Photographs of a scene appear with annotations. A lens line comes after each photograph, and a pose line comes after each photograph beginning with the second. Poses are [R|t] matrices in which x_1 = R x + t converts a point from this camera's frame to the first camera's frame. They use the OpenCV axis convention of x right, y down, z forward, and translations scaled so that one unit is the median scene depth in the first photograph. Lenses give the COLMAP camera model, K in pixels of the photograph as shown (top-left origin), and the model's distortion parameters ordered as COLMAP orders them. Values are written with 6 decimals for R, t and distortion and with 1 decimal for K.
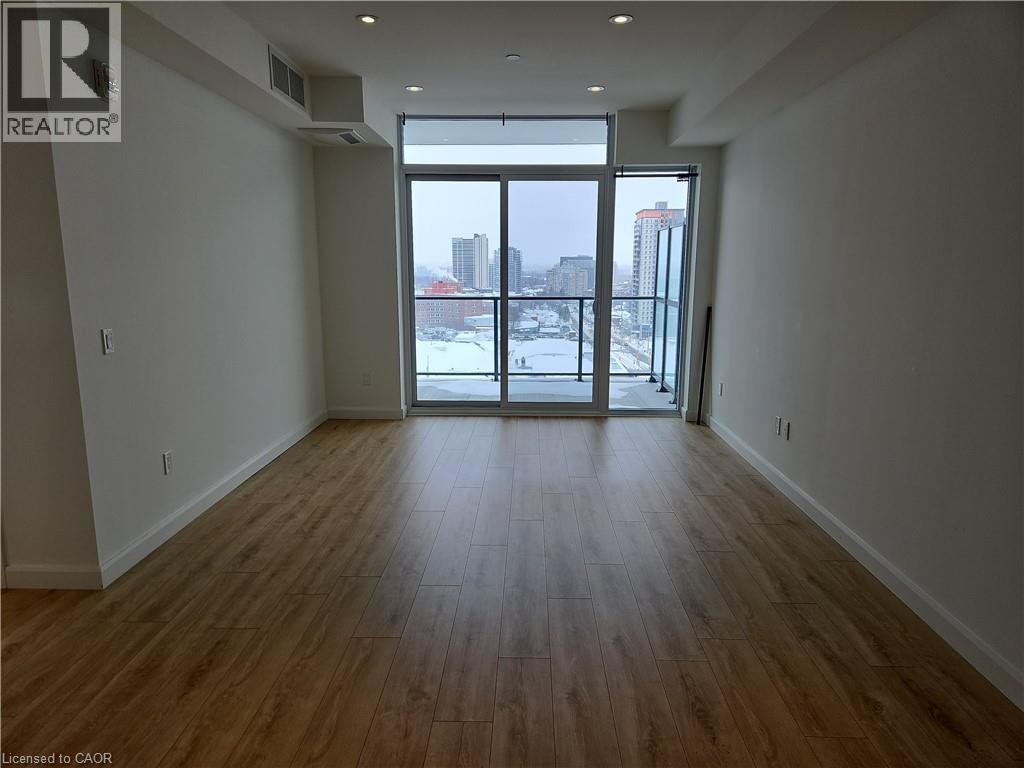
lens RADIAL K [[688.5, 0, 513.7], [0, 688.5, 392.8], [0, 0, 1]] dist [0.066917, -0.051828]
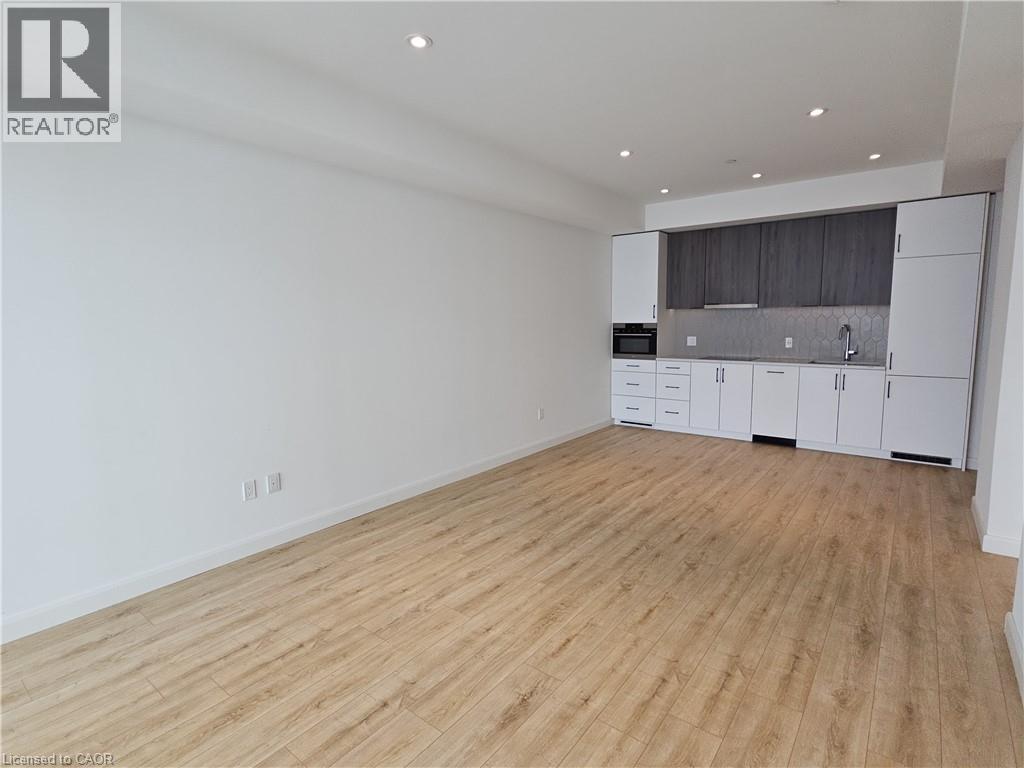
lens RADIAL K [[521.8, 0, 513.7], [0, 521.8, 379.5], [0, 0, 1]] dist [-0.002009, 0.000437]
pose [[-0.804467, -0.063322, 0.590612, -0.393710], [0.117620, 0.957632, 0.262881, -0.307603], [-0.582235, 0.280947, -0.762936, 1.683948]]
